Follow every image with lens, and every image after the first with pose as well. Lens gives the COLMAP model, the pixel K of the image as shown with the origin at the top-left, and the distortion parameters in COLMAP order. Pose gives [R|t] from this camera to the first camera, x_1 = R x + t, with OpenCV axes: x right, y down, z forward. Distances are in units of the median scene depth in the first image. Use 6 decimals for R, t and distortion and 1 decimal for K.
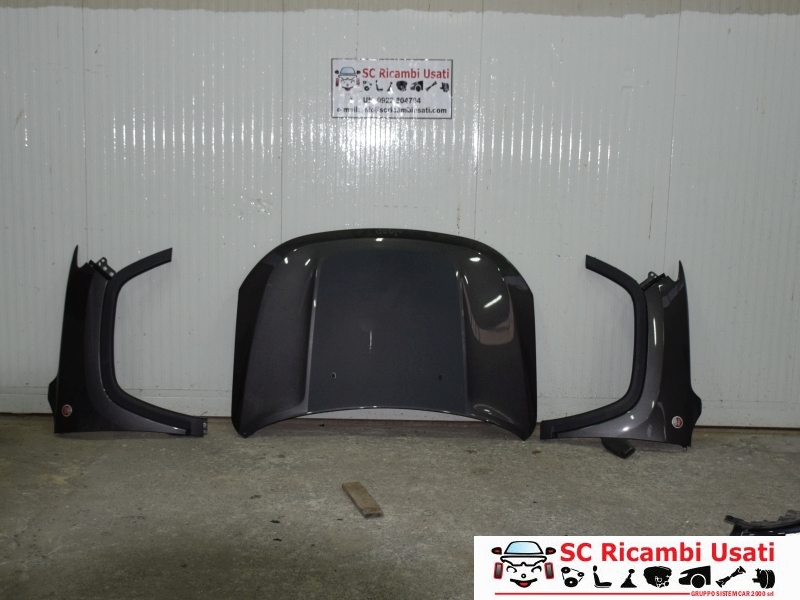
lens RADIAL K [[997.7, 0, 396.3], [0, 997.7, 298.4], [0, 0, 1]] dist [-0.031843, 0.000000]
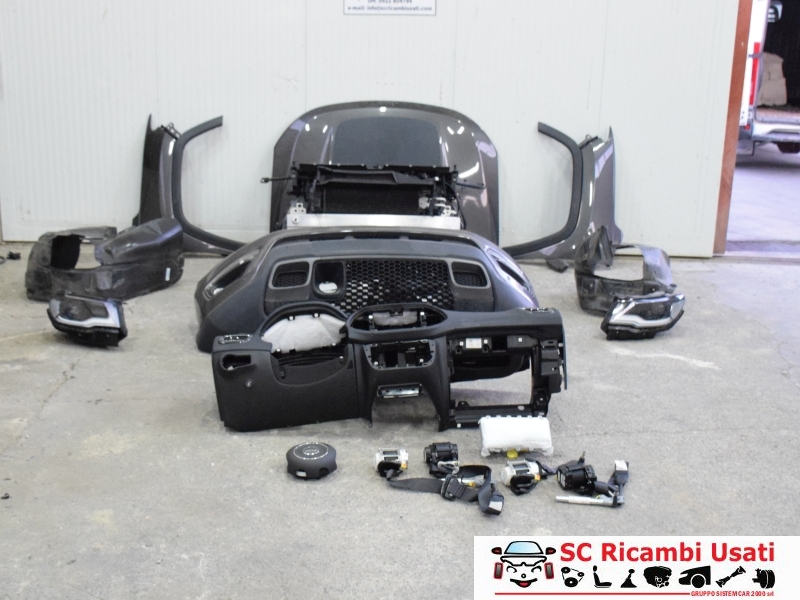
lens RADIAL K [[997.7, 0, 400.3], [0, 997.7, 302.2], [0, 0, 1]] dist [-0.031843, 0.000000]
pose [[0.999946, 0.003374, -0.009783, 0.024203], [-0.002283, 0.993989, 0.109456, 0.052073], [0.010093, -0.109428, 0.993943, -0.346922]]
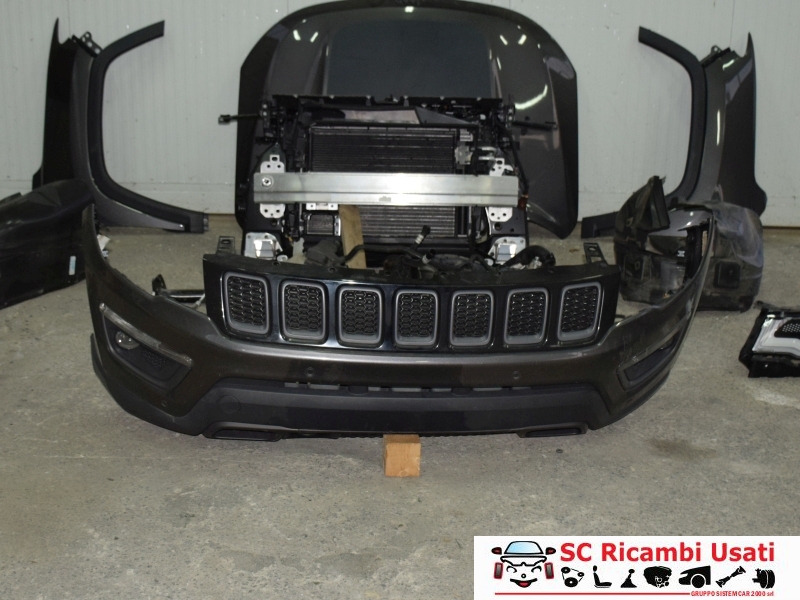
lens RADIAL K [[1281.6, 0, 400.9], [0, 1281.6, 299.7], [0, 0, 1]] dist [-0.022877, 0.000000]
pose [[0.998766, 0.005027, -0.049404, 0.042546], [0.002204, 0.989396, 0.145226, 0.030981], [0.049610, -0.145156, 0.988164, -0.148446]]
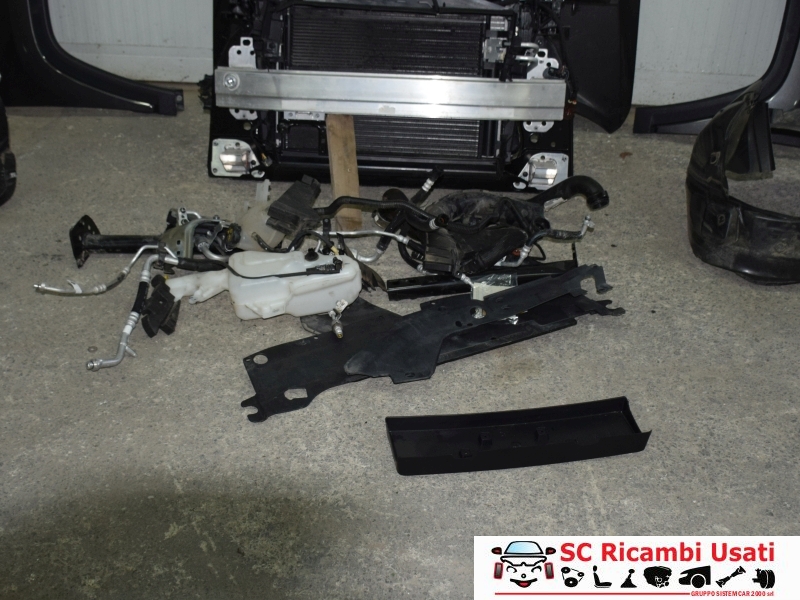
lens RADIAL K [[997.7, 0, 401.7], [0, 997.7, 303.7], [0, 0, 1]] dist [-0.031843, 0.000000]
pose [[0.995795, 0.049031, -0.077390, 0.039804], [-0.014559, 0.918691, 0.394708, -0.029039], [0.090450, -0.391922, 0.915541, 0.279971]]
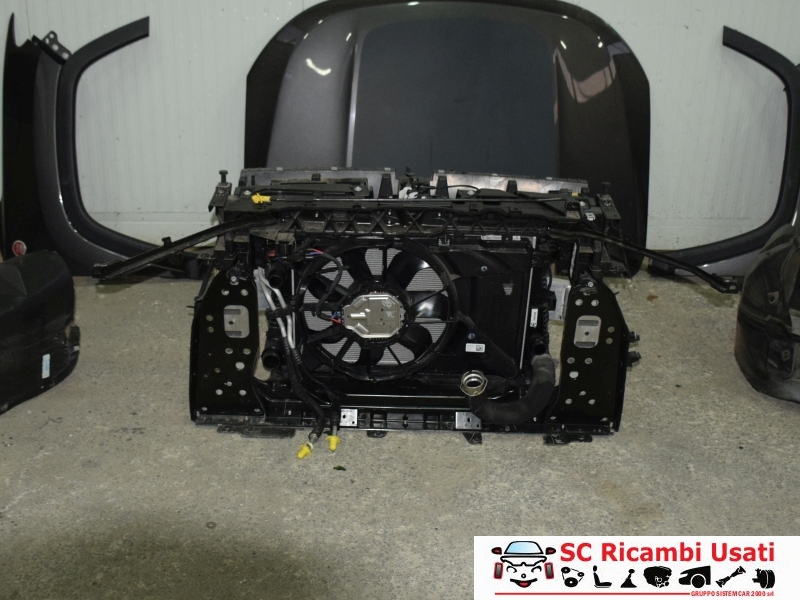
lens RADIAL K [[997.7, 0, 397.1], [0, 997.7, 298.8], [0, 0, 1]] dist [-0.031843, 0.000000]
pose [[0.999415, -0.010223, 0.032650, -0.077320], [0.001703, 0.967992, 0.250975, -0.034845], [-0.034171, -0.250772, 0.967443, 0.273774]]
